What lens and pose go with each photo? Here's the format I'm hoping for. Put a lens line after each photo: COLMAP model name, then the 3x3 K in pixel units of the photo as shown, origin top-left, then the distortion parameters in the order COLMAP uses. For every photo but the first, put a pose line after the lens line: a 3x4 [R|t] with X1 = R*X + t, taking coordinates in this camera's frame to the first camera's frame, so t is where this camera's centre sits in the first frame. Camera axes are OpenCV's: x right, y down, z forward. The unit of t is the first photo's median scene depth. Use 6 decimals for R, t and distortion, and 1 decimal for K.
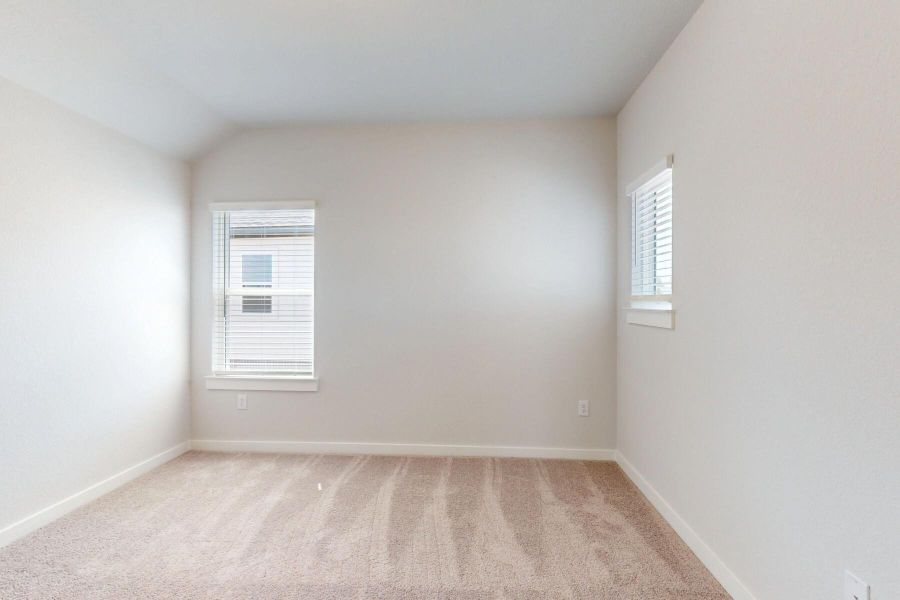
lens RADIAL K [[389.9, 0, 450.0], [0, 389.9, 300.0], [0, 0, 1]] dist [-0.000030, -0.000216]
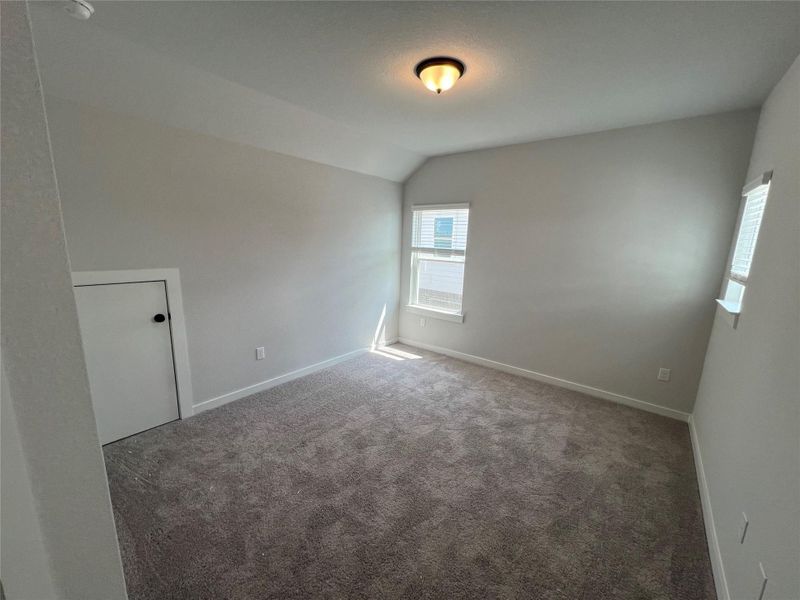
lens RADIAL K [[319.7, 0, 401.7], [0, 319.7, 301.7], [0, 0, 1]] dist [-0.001340, 0.000057]
pose [[0.824909, 0.137532, -0.548279, 0.181119], [-0.037320, 0.981085, 0.189948, -0.102237], [0.564032, -0.136228, 0.814438, -0.236013]]
